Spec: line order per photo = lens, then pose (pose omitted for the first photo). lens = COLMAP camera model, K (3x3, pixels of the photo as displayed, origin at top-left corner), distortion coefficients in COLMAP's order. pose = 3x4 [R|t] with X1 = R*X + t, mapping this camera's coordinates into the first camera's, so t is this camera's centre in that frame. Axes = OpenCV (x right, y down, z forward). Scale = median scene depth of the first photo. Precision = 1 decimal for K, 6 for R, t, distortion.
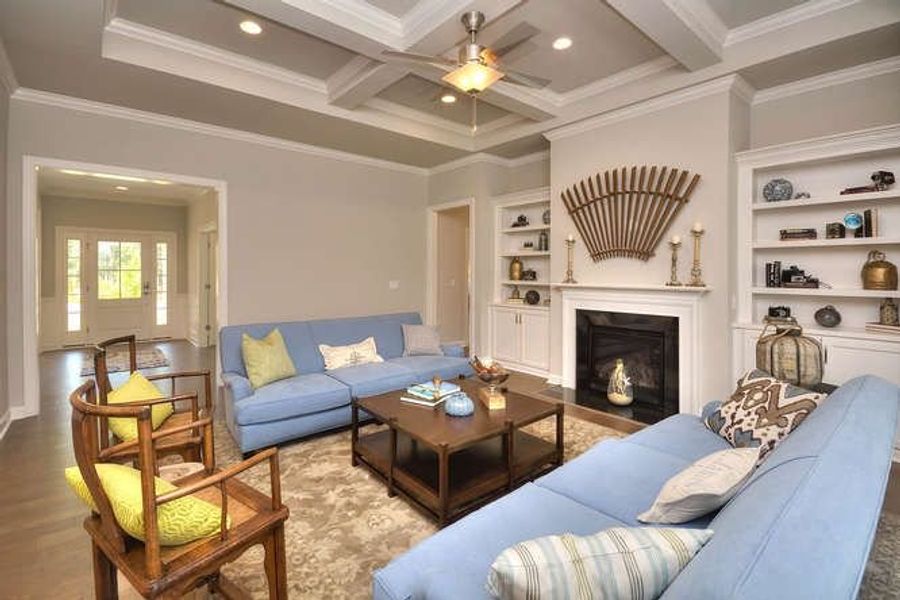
lens RADIAL K [[407.1, 0, 448.8], [0, 407.1, 271.5], [0, 0, 1]] dist [0.002323, 0.000311]
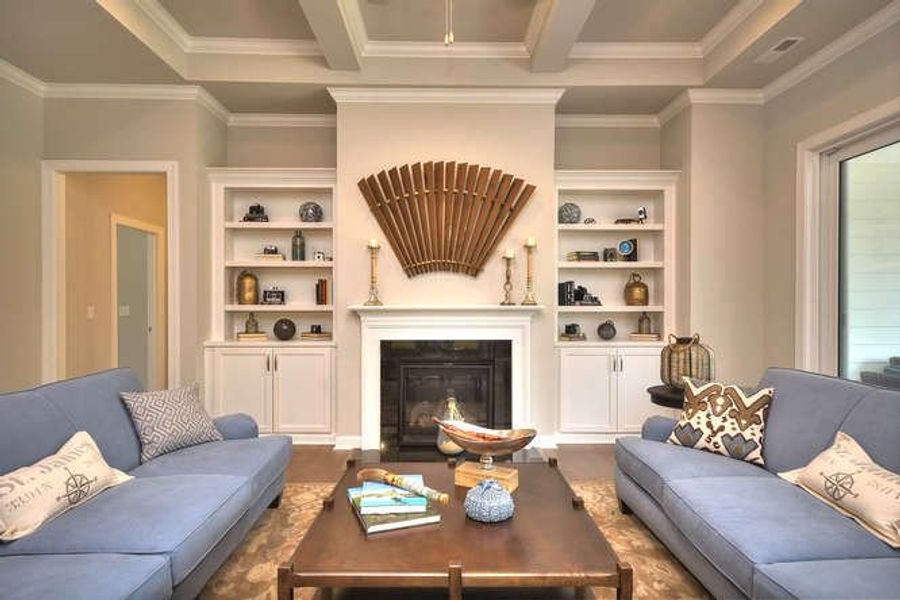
lens RADIAL K [[504.1, 0, 450.0], [0, 504.1, 300.0], [0, 0, 1]] dist [0.026163, 0.000603]
pose [[0.638446, 0.002200, 0.769664, -0.363211], [0.002214, 0.999987, -0.004695, 0.027054], [-0.769664, 0.004702, 0.638432, 0.369712]]
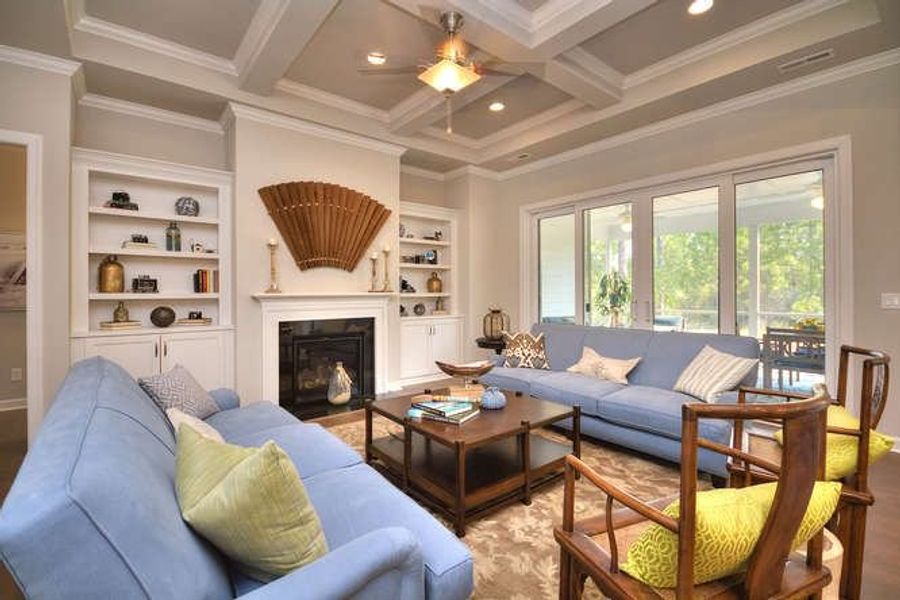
lens RADIAL K [[405.9, 0, 452.6], [0, 405.9, 286.9], [0, 0, 1]] dist [-0.000385, -0.000008]
pose [[0.025482, 0.010405, 0.999621, -0.659821], [0.004048, 0.999937, -0.010511, 0.030226], [-0.999667, 0.004314, 0.025439, 0.687689]]
